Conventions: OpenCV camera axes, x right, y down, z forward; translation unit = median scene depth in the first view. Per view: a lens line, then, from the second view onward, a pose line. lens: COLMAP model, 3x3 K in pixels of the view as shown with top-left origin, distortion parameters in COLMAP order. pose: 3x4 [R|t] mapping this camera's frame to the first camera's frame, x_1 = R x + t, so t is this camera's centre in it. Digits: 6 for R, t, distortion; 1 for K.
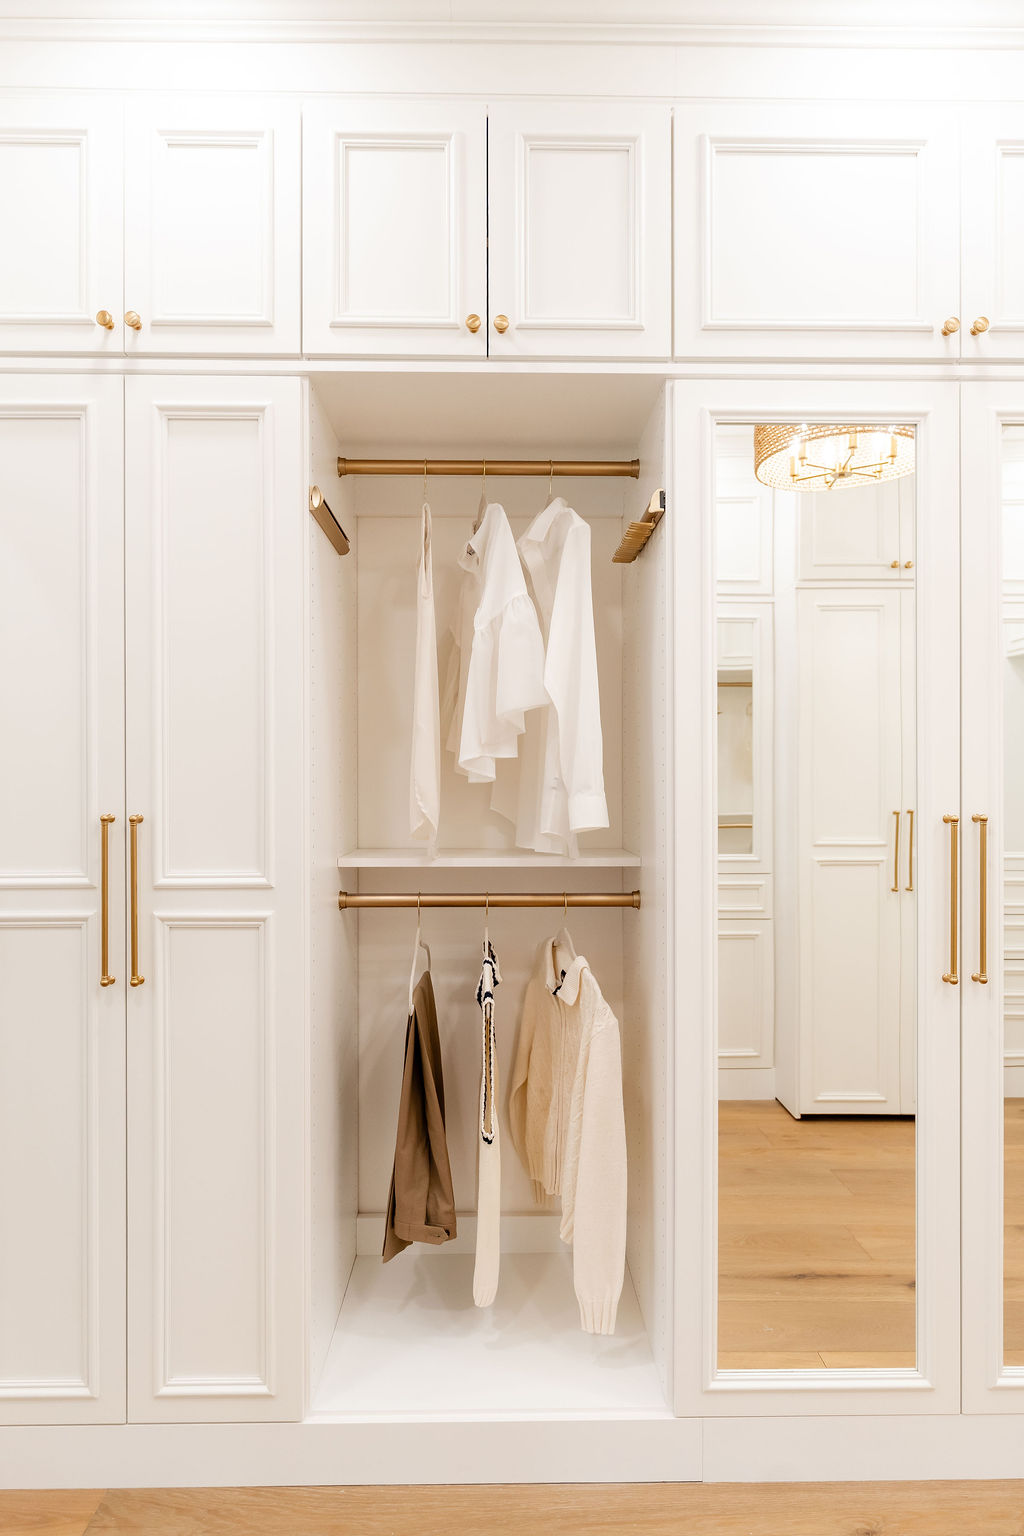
lens RADIAL K [[917.7, 0, 510.9], [0, 917.7, 784.8], [0, 0, 1]] dist [-0.000244, 0.000447]
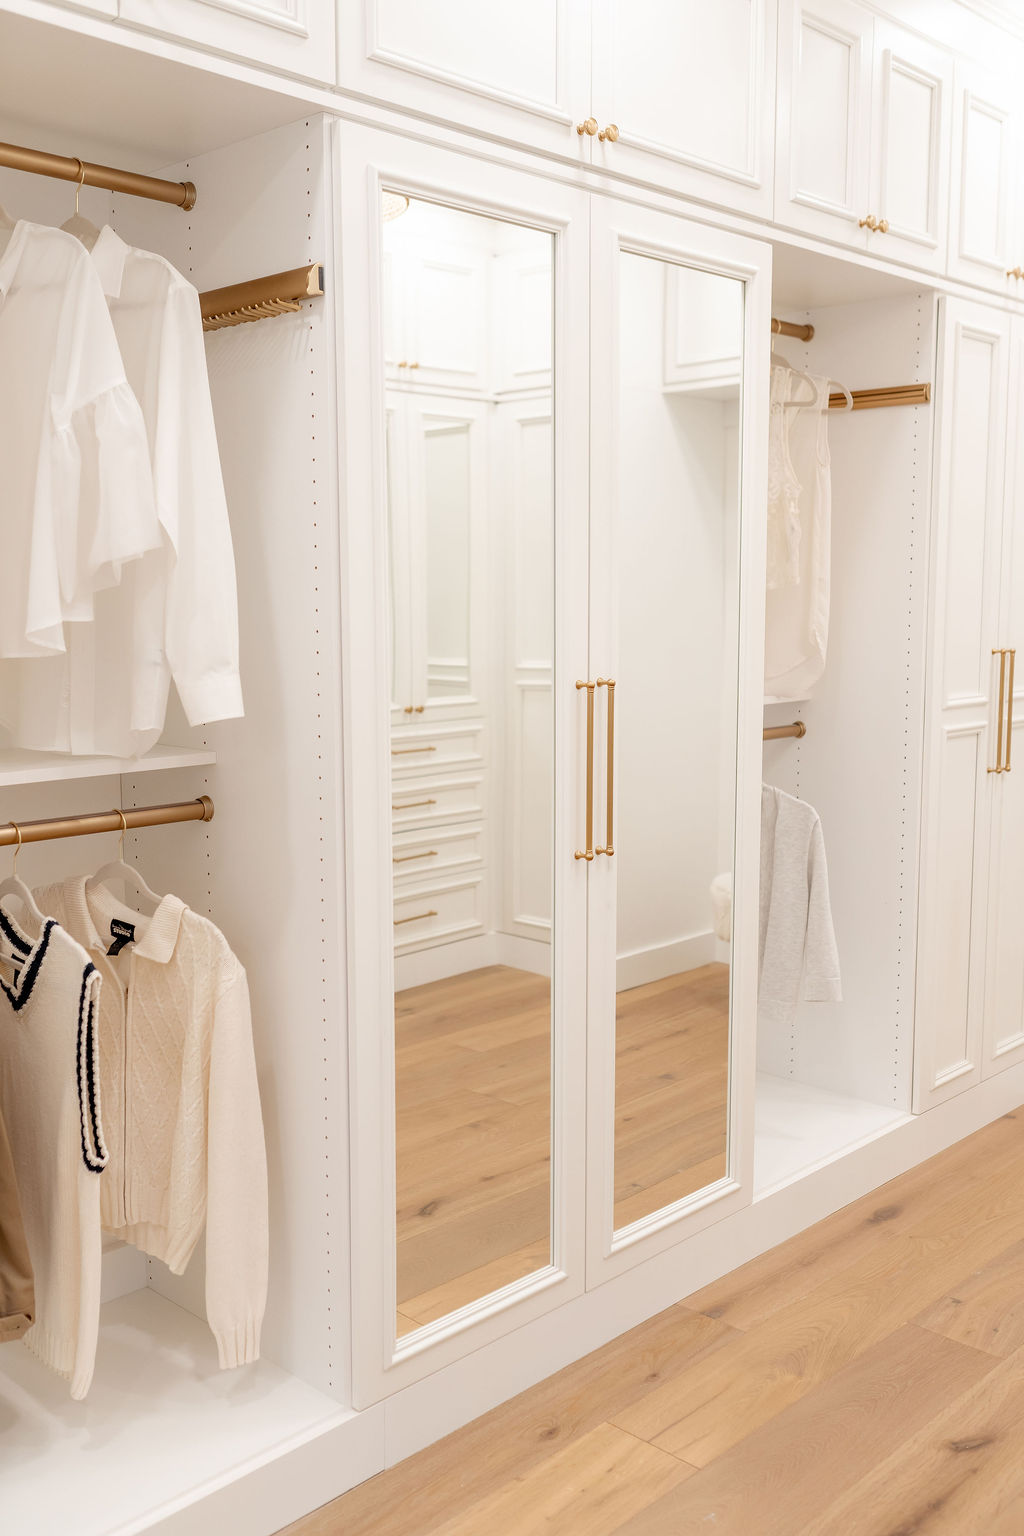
lens RADIAL K [[1457.3, 0, 510.2], [0, 1457.3, 771.8], [0, 0, 1]] dist [-0.002552, 0.007368]
pose [[0.704983, -0.090775, 0.703391, -0.612381], [0.002551, 0.992093, 0.125476, -0.060071], [-0.709219, -0.086664, 0.699641, 0.019201]]
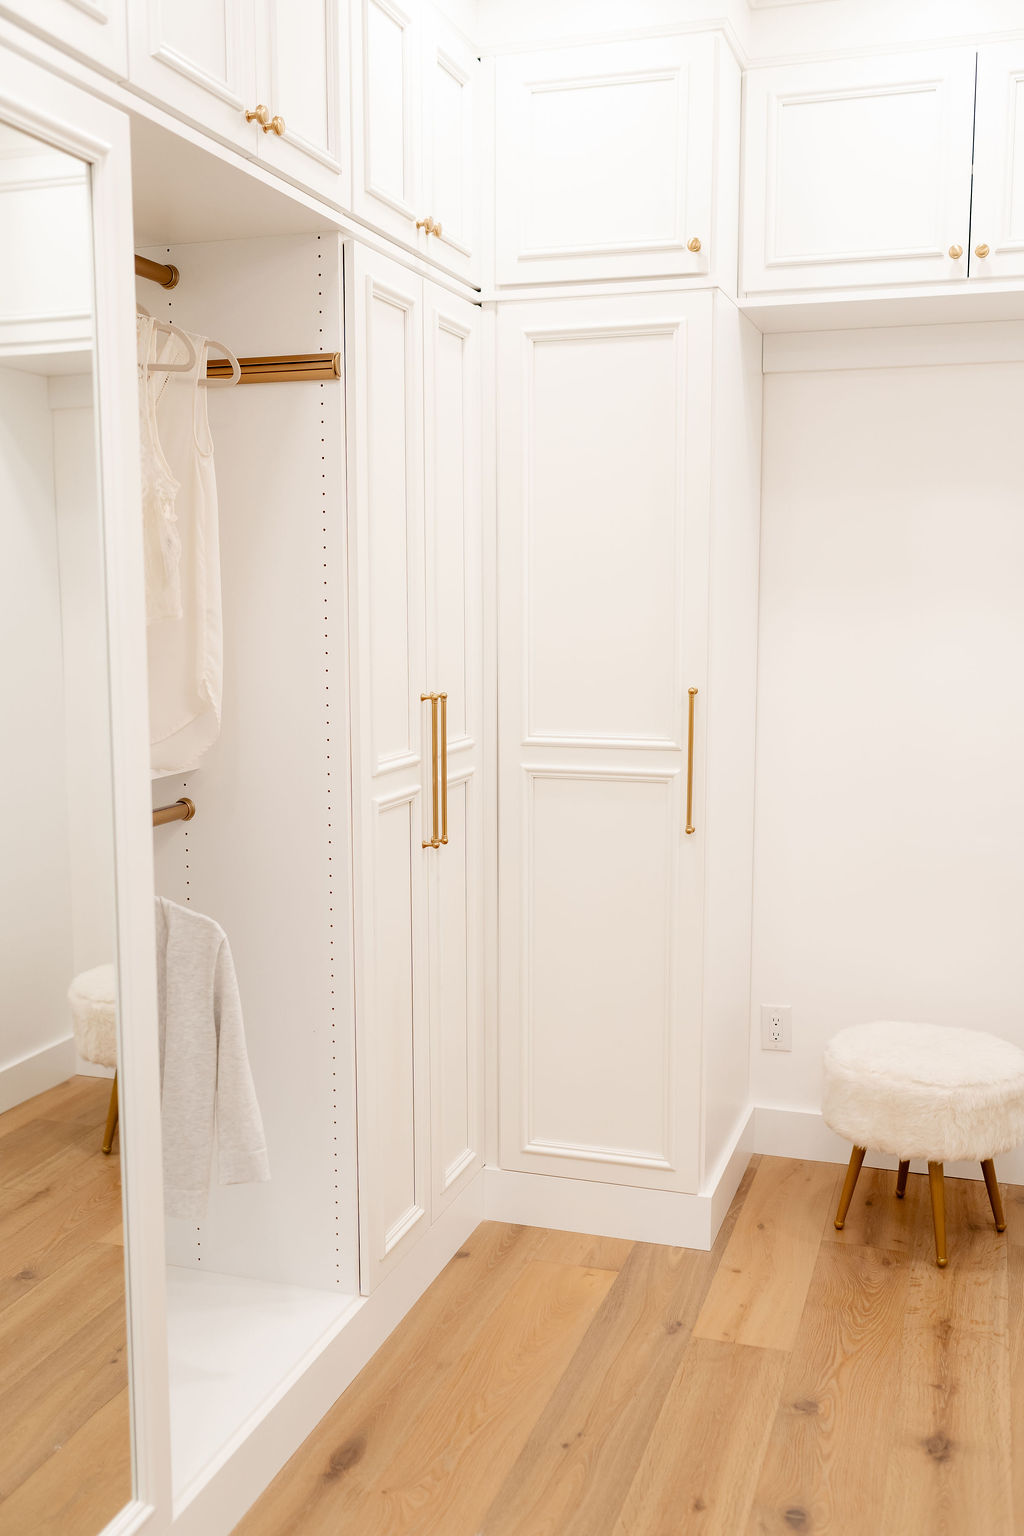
lens RADIAL K [[1457.3, 0, 510.2], [0, 1457.3, 771.8], [0, 0, 1]] dist [-0.002552, 0.007368]
pose [[0.324806, -0.117402, 0.938466, -0.181783], [0.002101, 0.992353, 0.123416, -0.089657], [-0.945778, -0.038114, 0.322569, 0.371098]]
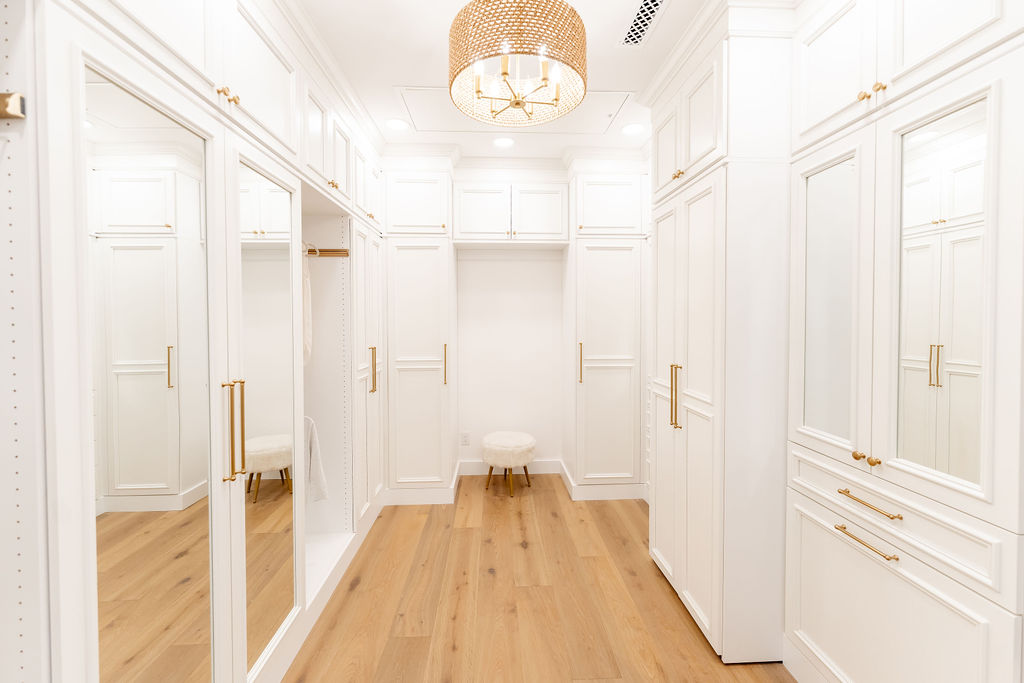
lens RADIAL K [[421.6, 0, 513.1], [0, 421.6, 325.4], [0, 0, 1]] dist [0.001778, -0.000847]
pose [[-0.031648, -0.016111, 0.999369, -0.312139], [0.005000, 0.999855, 0.016277, -0.081543], [-0.999487, 0.005512, -0.031563, 0.497813]]
